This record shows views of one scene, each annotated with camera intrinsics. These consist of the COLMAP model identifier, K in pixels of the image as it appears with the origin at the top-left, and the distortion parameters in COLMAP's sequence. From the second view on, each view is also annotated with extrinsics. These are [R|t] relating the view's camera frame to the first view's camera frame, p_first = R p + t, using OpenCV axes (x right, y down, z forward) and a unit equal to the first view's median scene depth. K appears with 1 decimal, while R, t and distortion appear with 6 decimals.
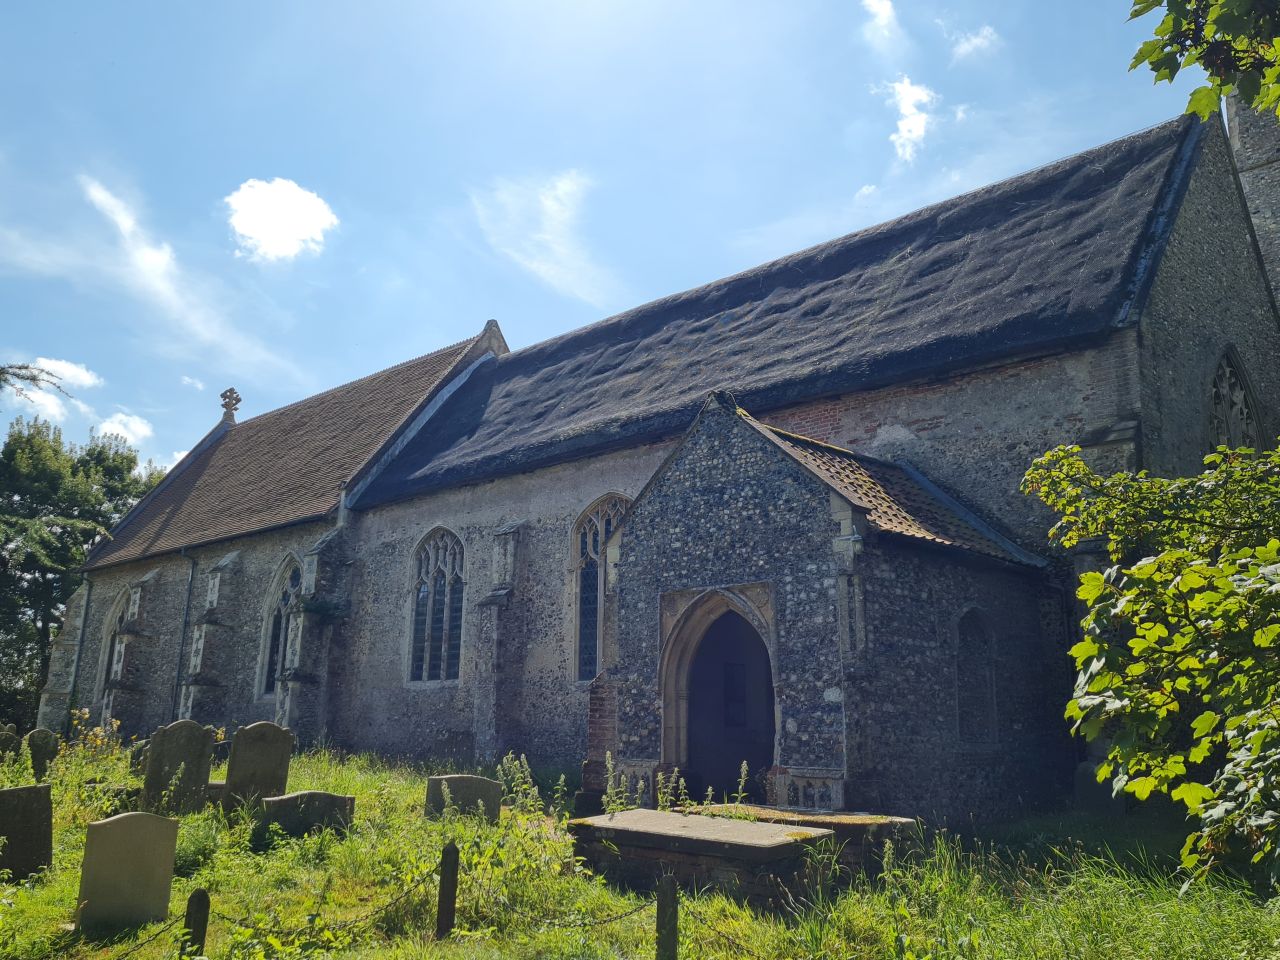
lens RADIAL K [[1138.3, 0, 637.0], [0, 1138.3, 473.2], [0, 0, 1]] dist [0.057880, -0.012204]
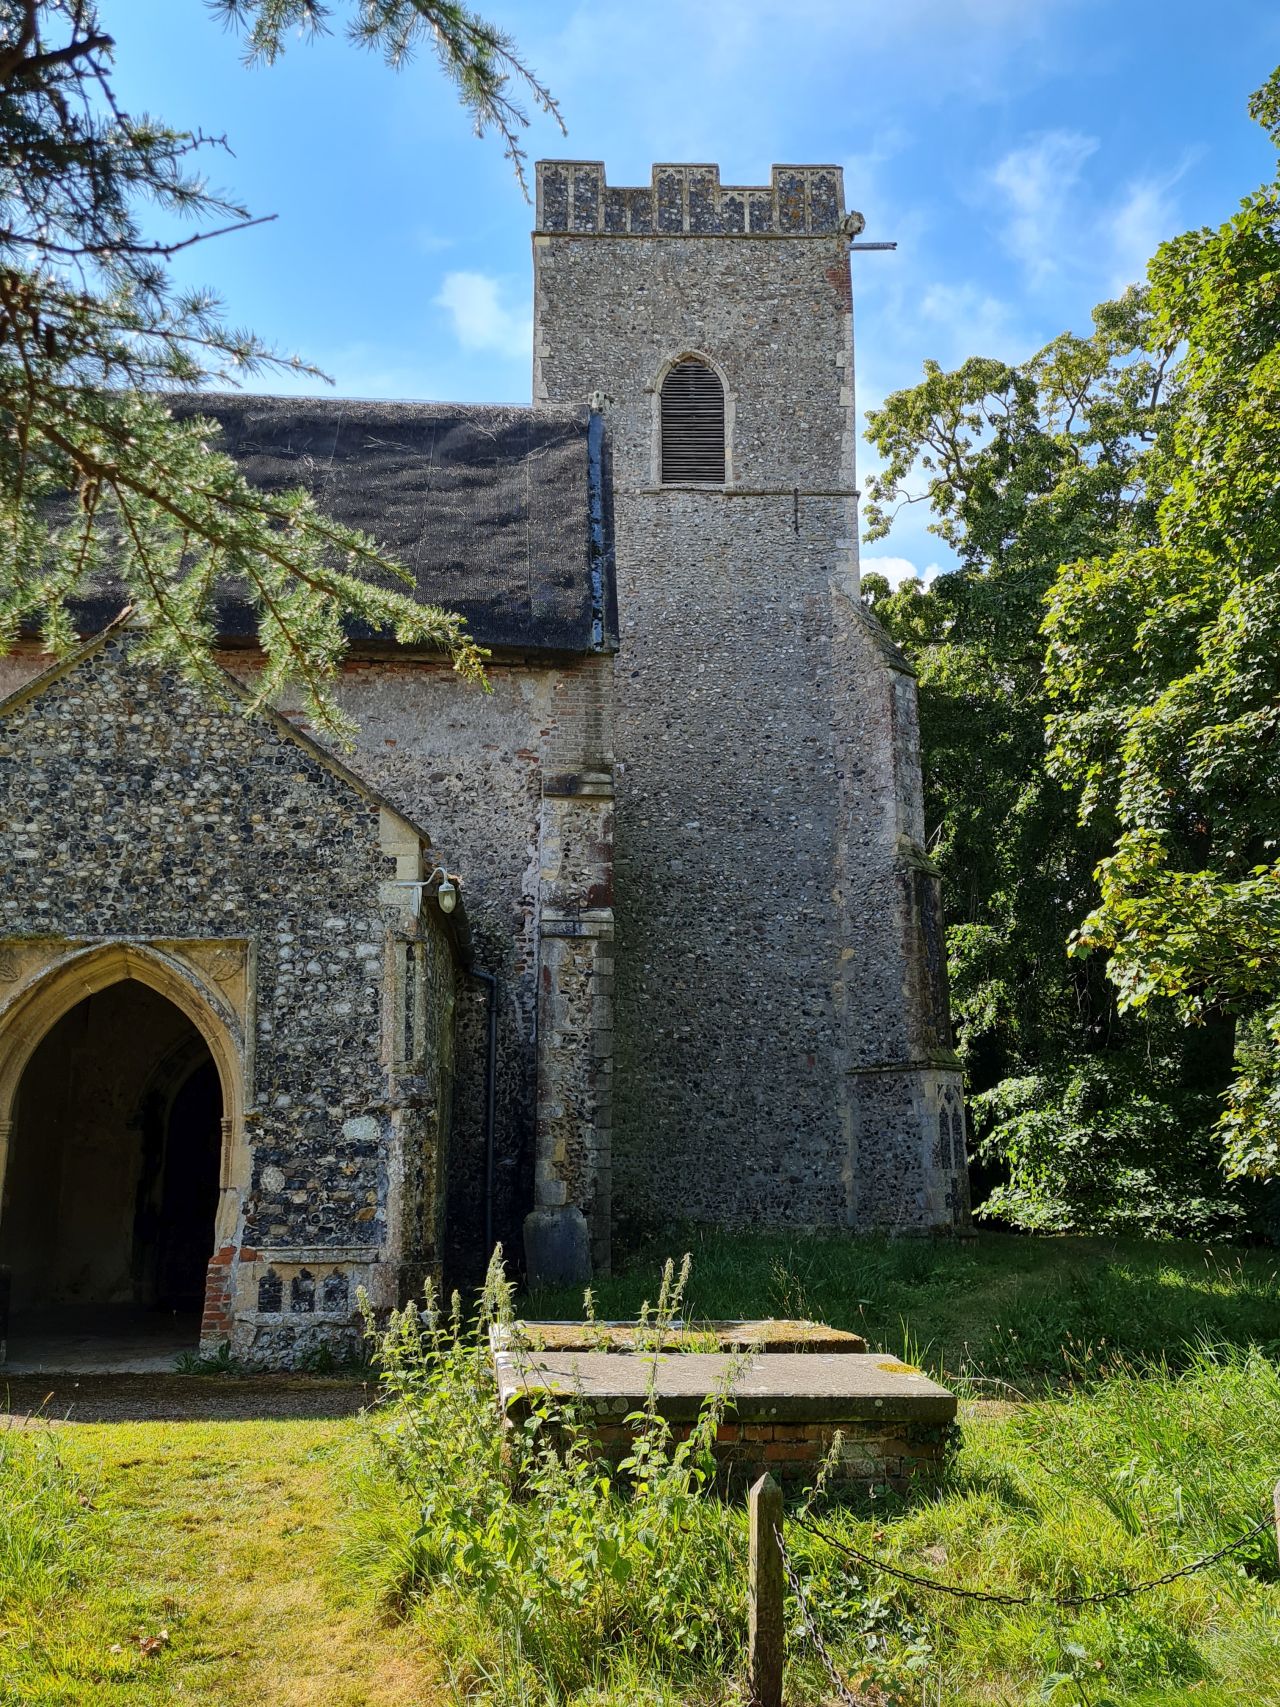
lens RADIAL K [[1518.0, 0, 654.4], [0, 1518.0, 841.8], [0, 0, 1]] dist [0.057880, -0.012204]
pose [[0.646730, 0.139299, 0.749891, -0.287563], [-0.155223, 0.986643, -0.049409, 0.041871], [-0.746757, -0.084446, 0.659714, 0.260664]]
